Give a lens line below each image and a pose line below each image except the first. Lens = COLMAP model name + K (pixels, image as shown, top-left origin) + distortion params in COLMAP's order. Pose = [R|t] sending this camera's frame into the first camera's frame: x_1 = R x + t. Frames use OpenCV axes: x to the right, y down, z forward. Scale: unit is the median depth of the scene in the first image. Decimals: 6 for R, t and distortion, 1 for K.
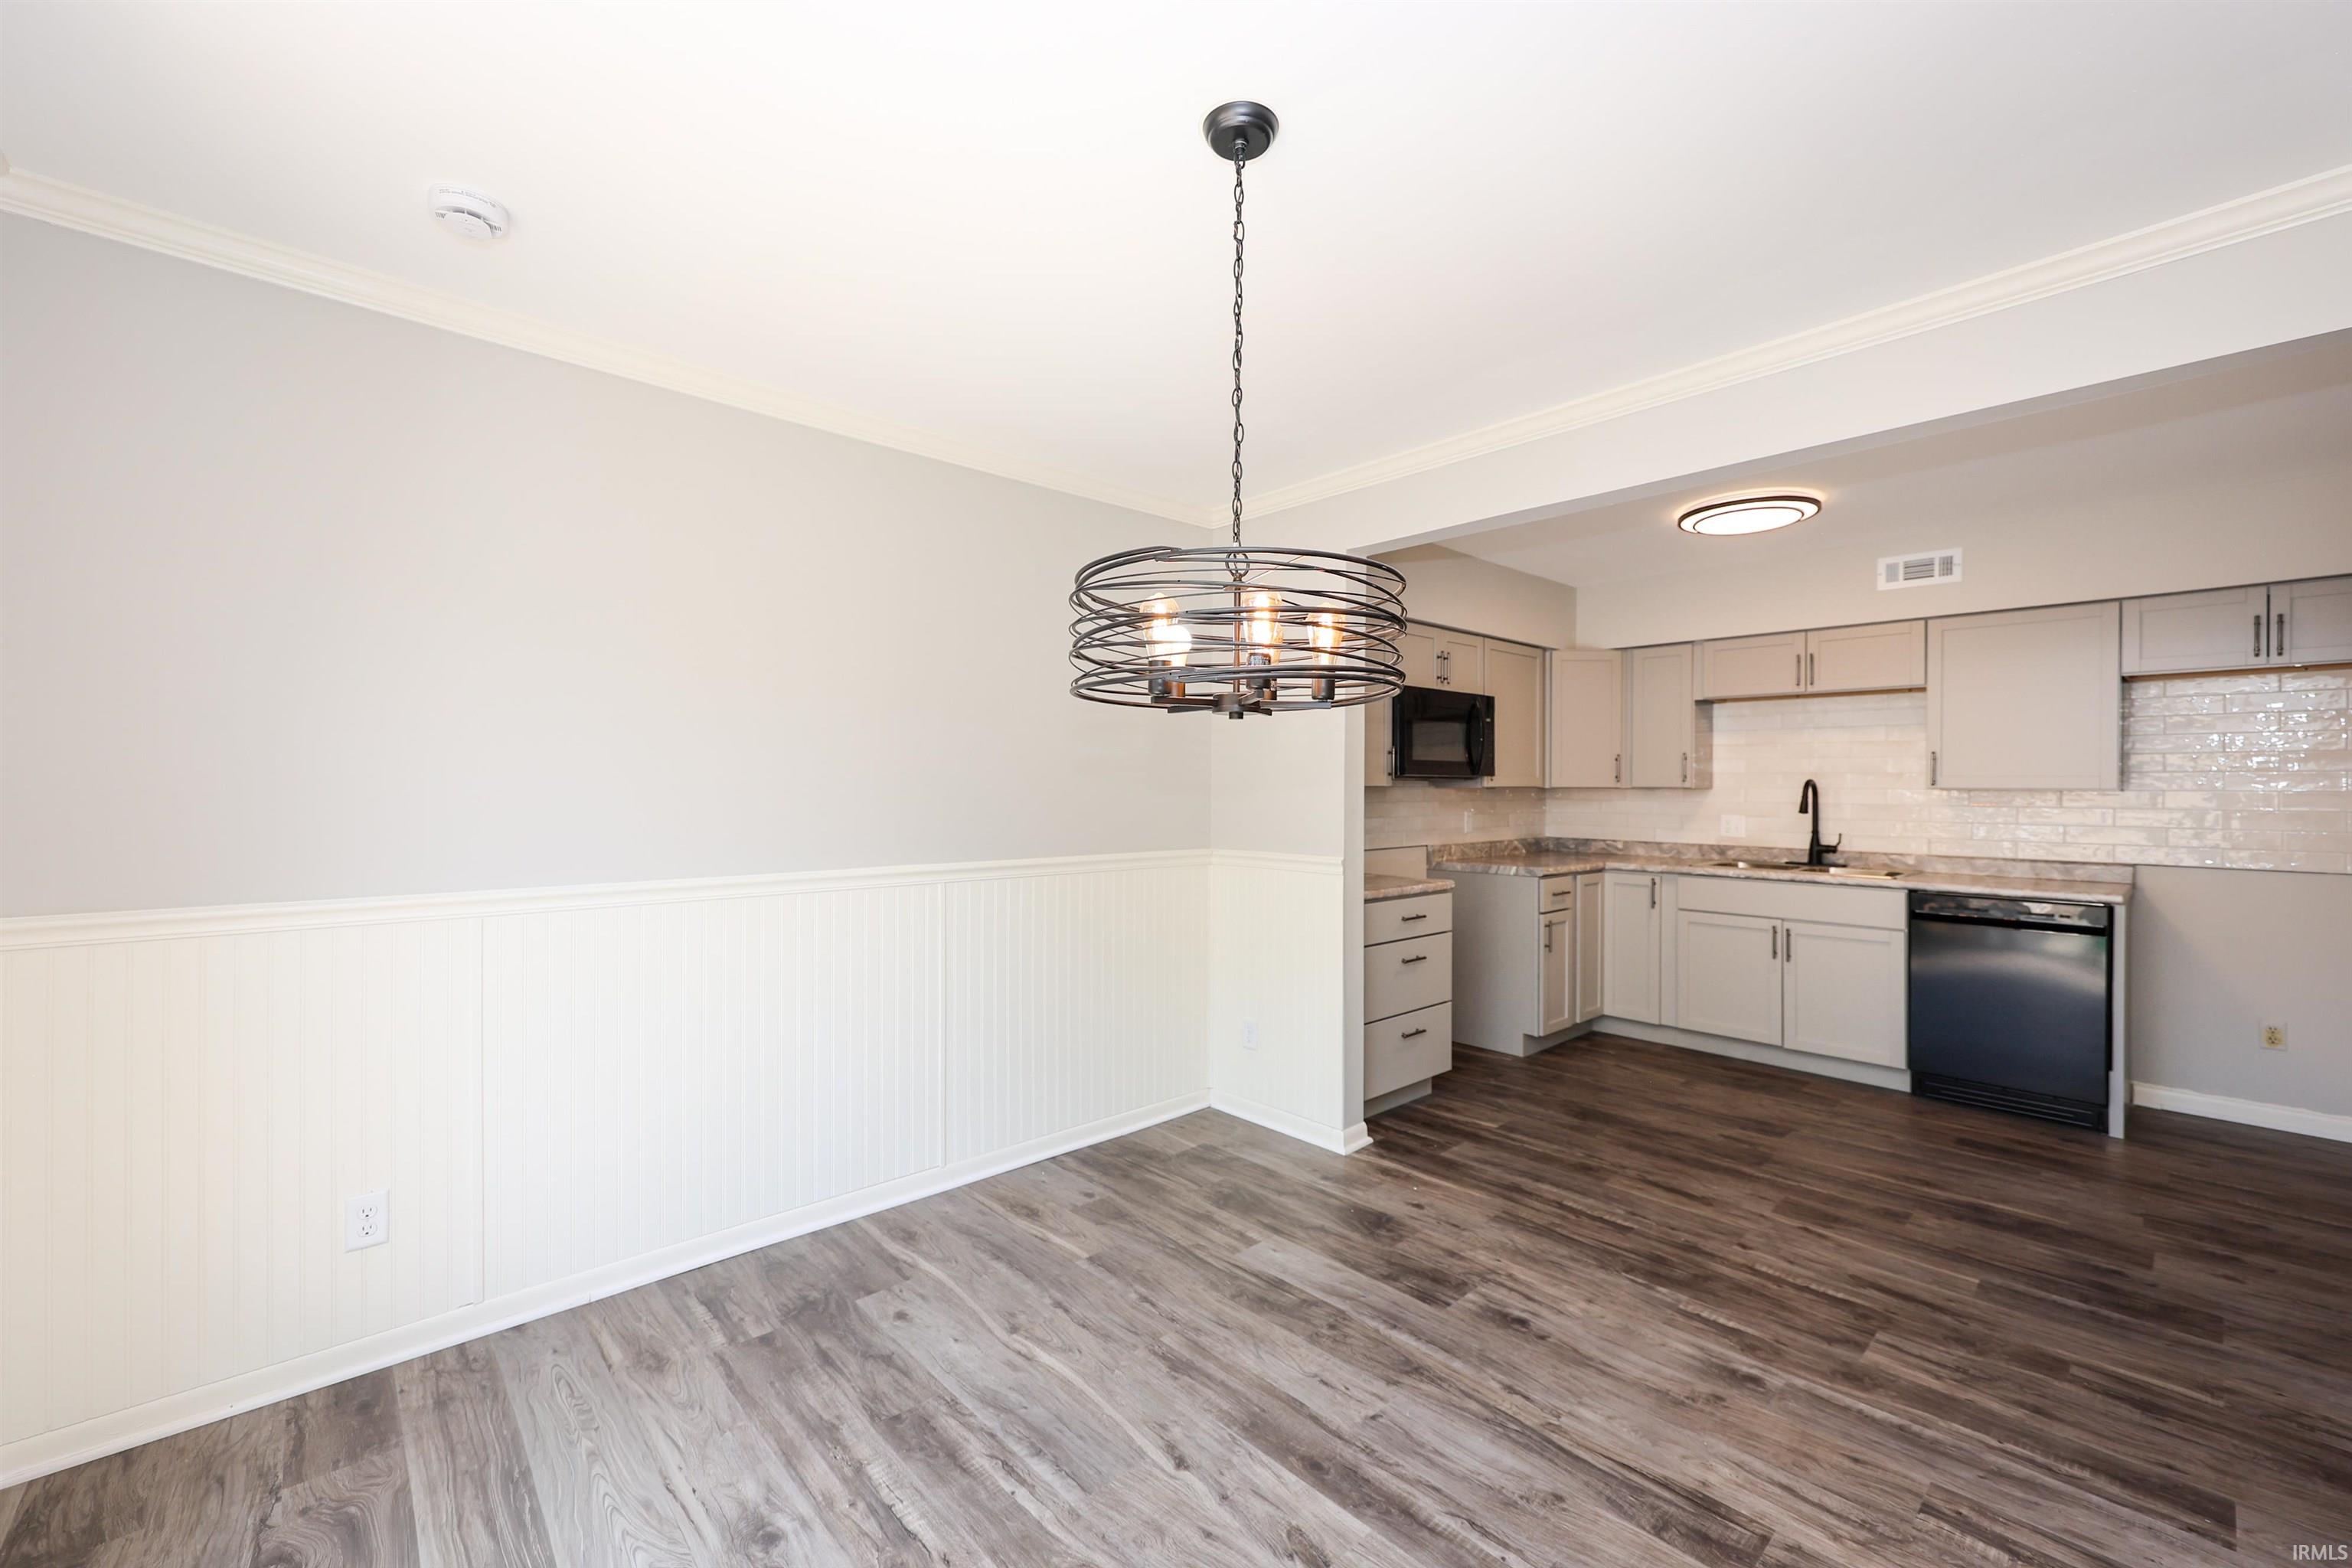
lens RADIAL K [[938.1, 0, 1182.3], [0, 938.1, 788.6], [0, 0, 1]] dist [0.001357, 0.000273]
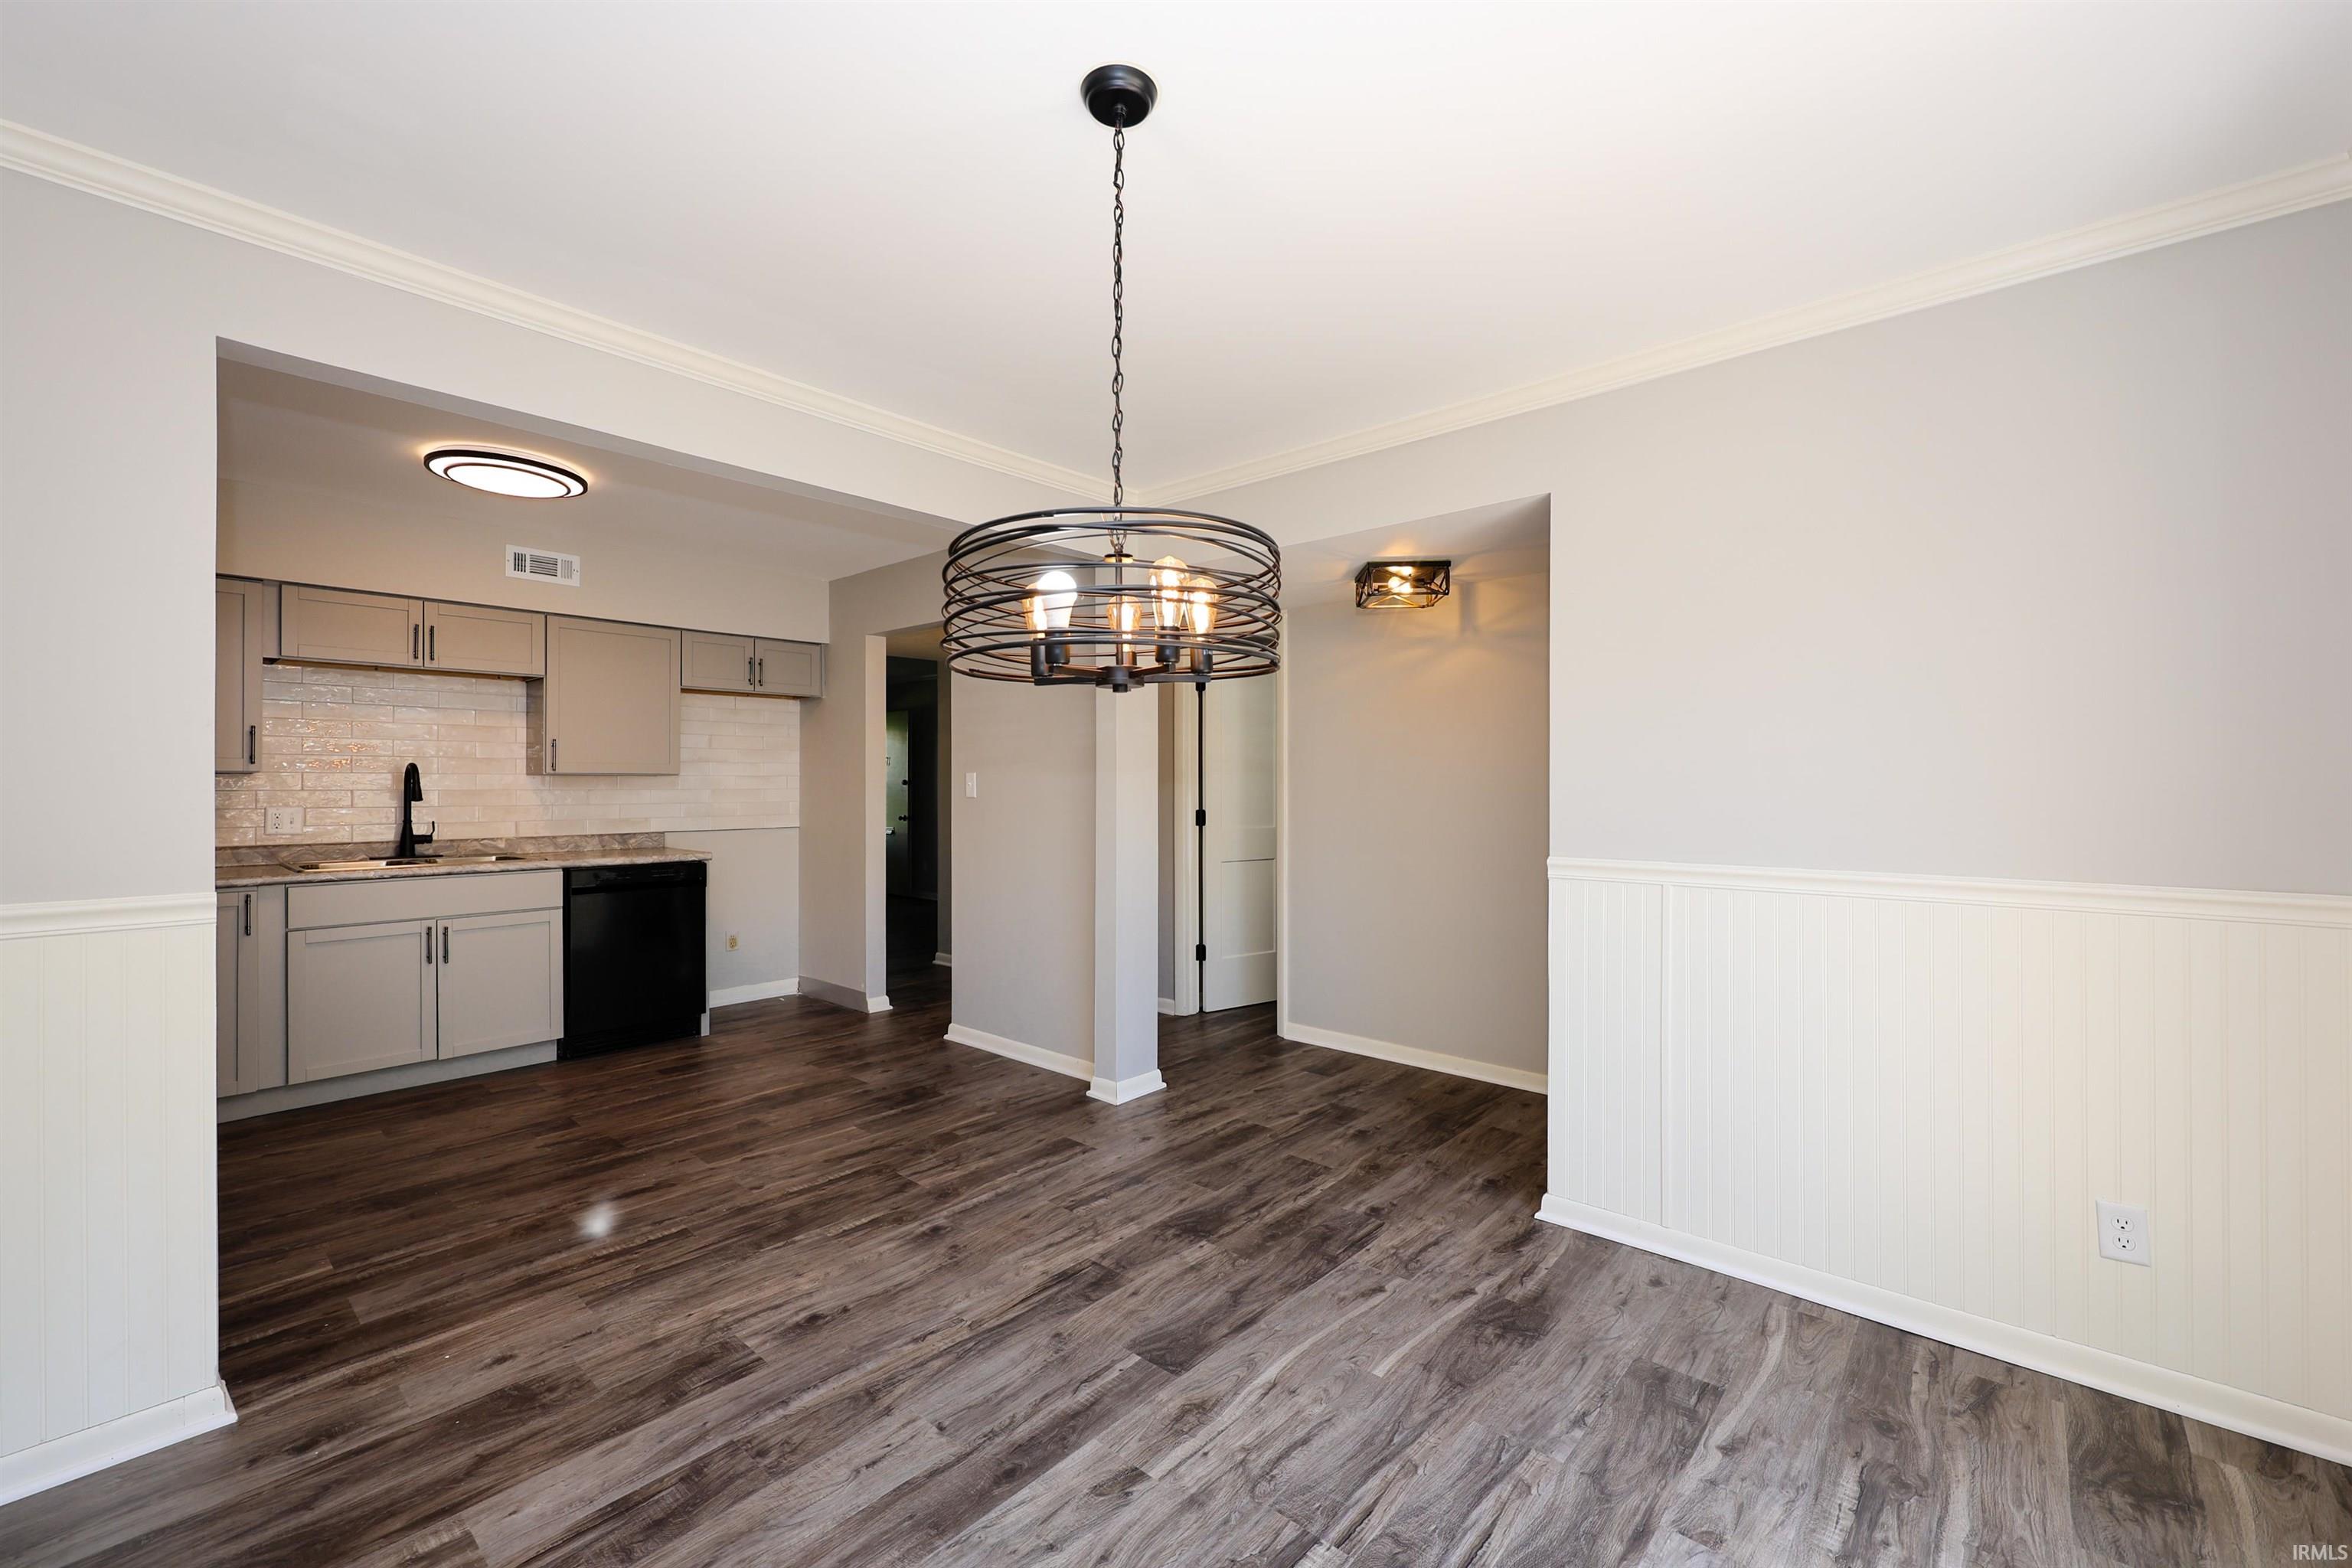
lens RADIAL K [[966.8, 0, 1176.0], [0, 966.8, 784.0], [0, 0, 1]] dist [-0.000113, 0.000562]
pose [[-0.104046, -0.005328, 0.994558, -0.448913], [0.001825, 0.999983, 0.005548, 0.008713], [-0.994571, 0.002392, -0.104035, 0.493563]]
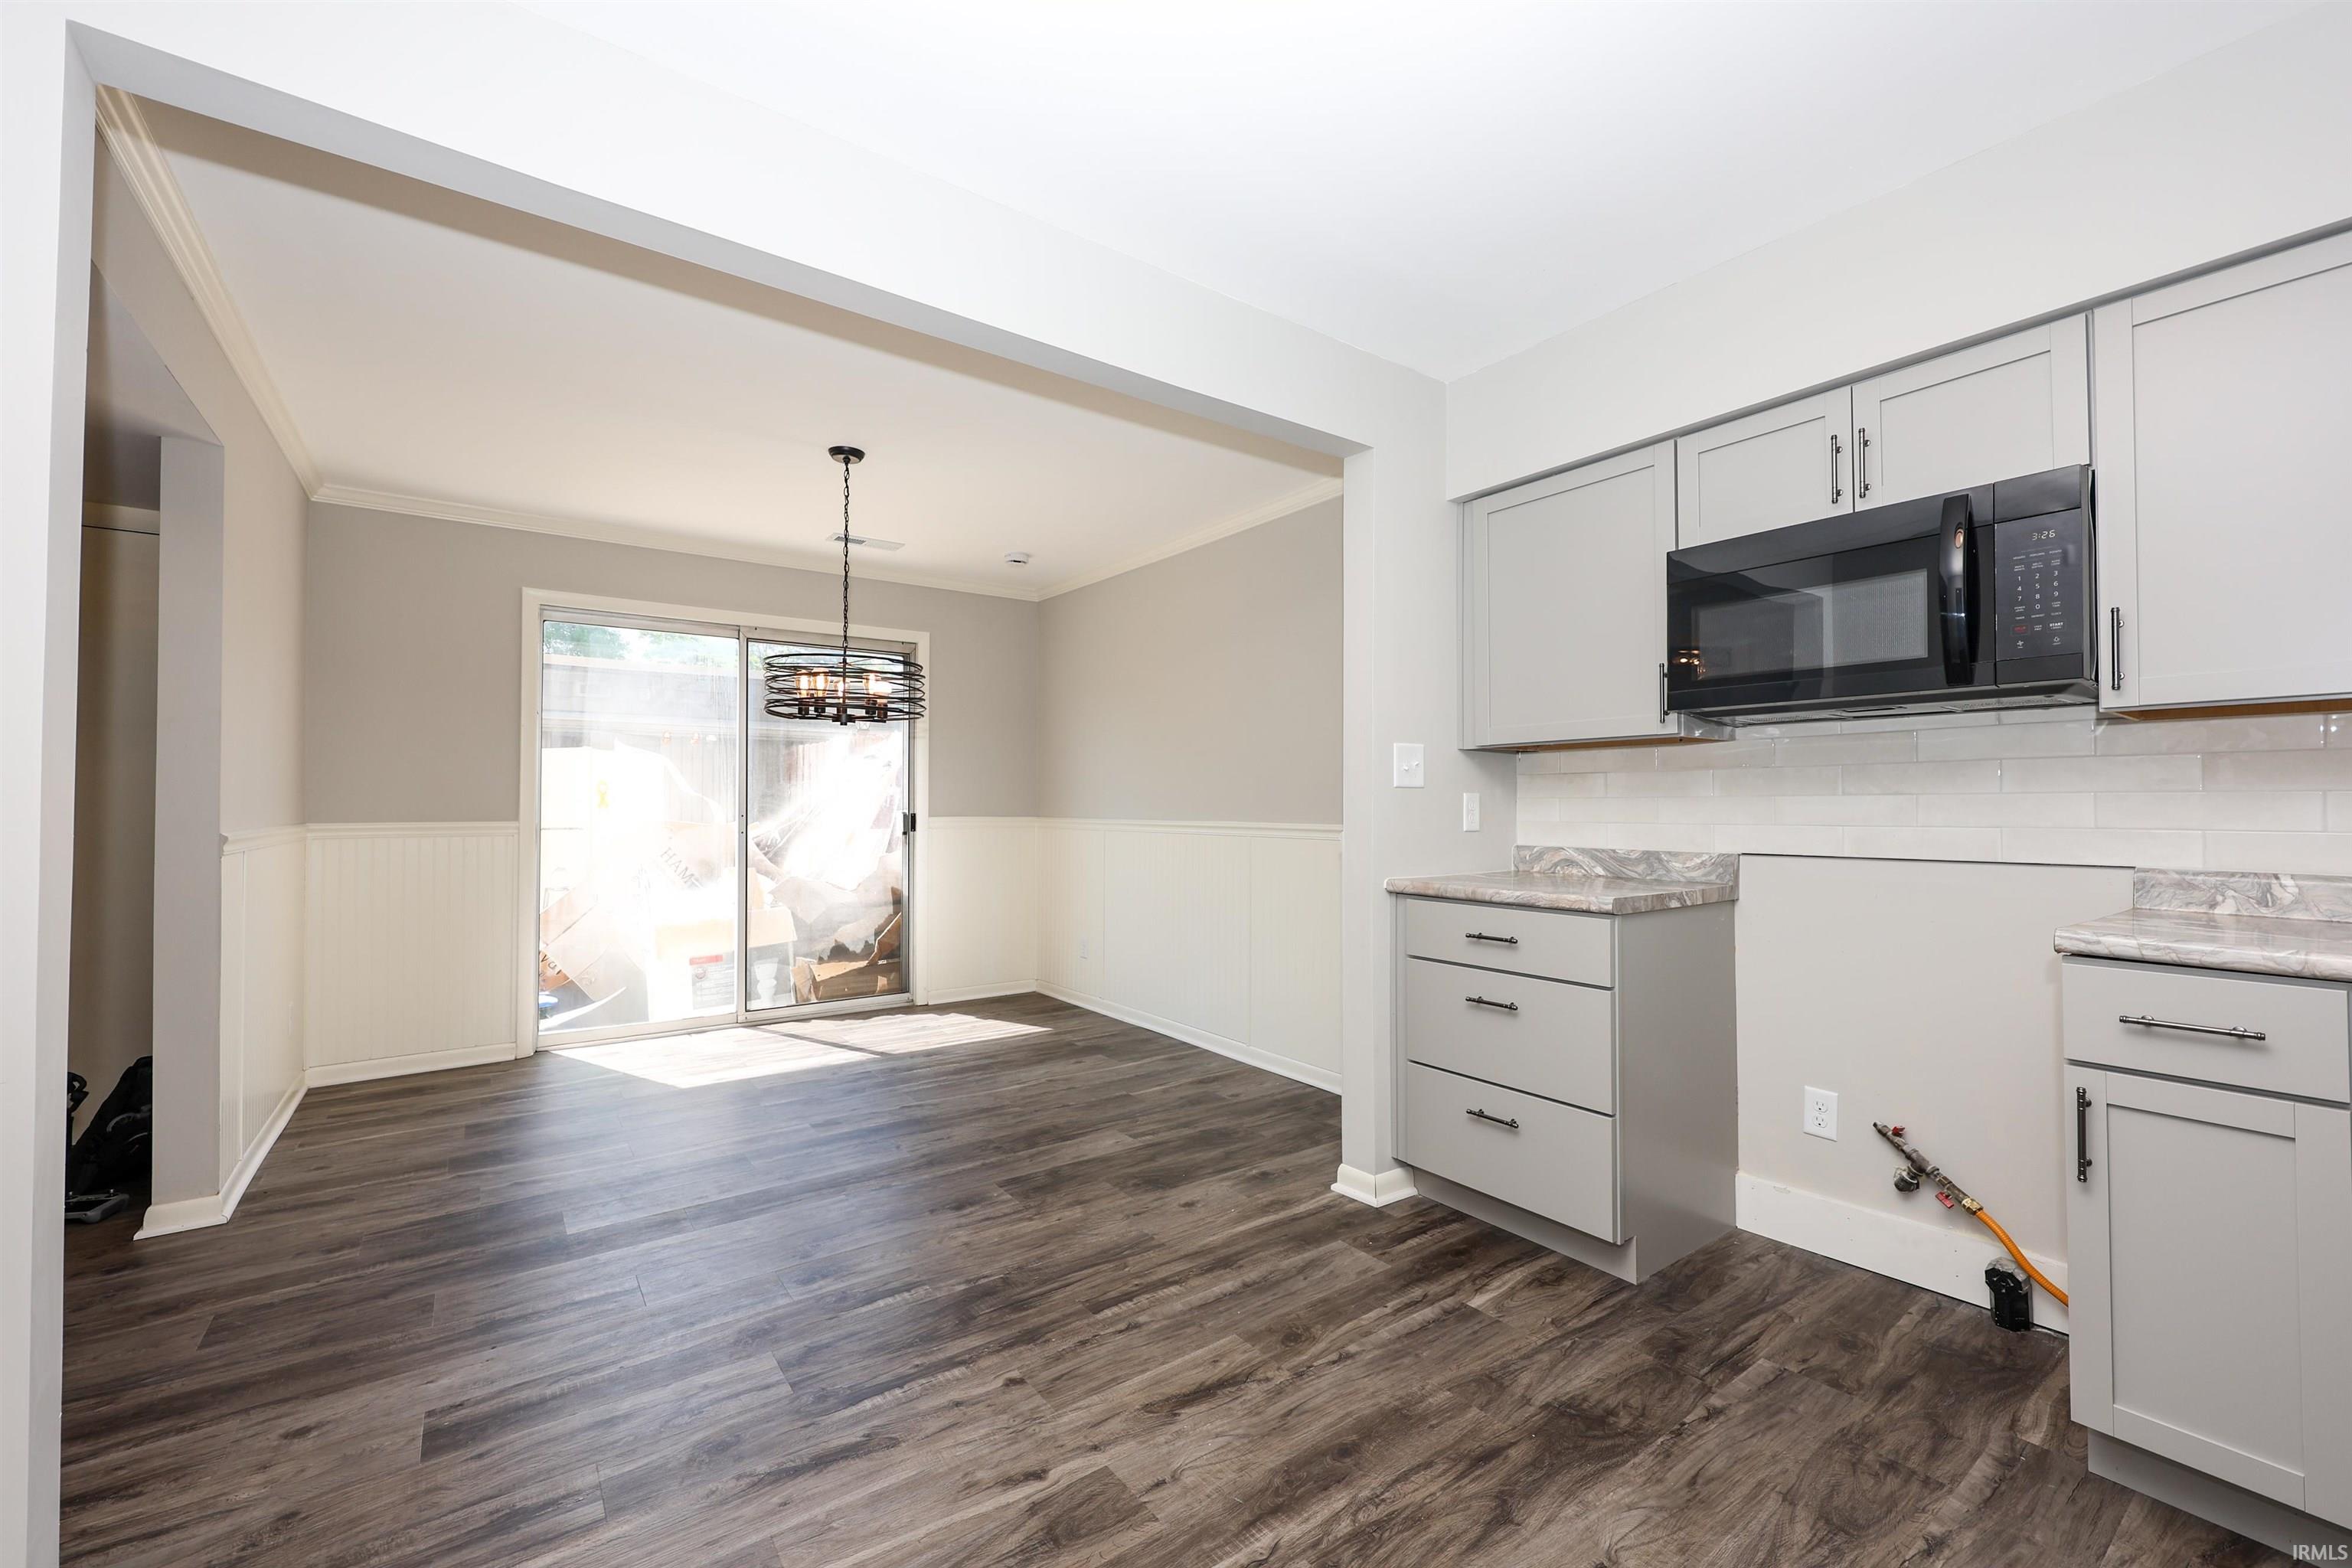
lens RADIAL K [[942.9, 0, 1176.8], [0, 942.9, 787.5], [0, 0, 1]] dist [0.000062, 0.000293]
pose [[-0.099295, -0.019782, -0.994861, 1.005442], [-0.001964, 0.999804, -0.019684, 0.051905], [0.995056, -0.000001, -0.099315, 0.930969]]
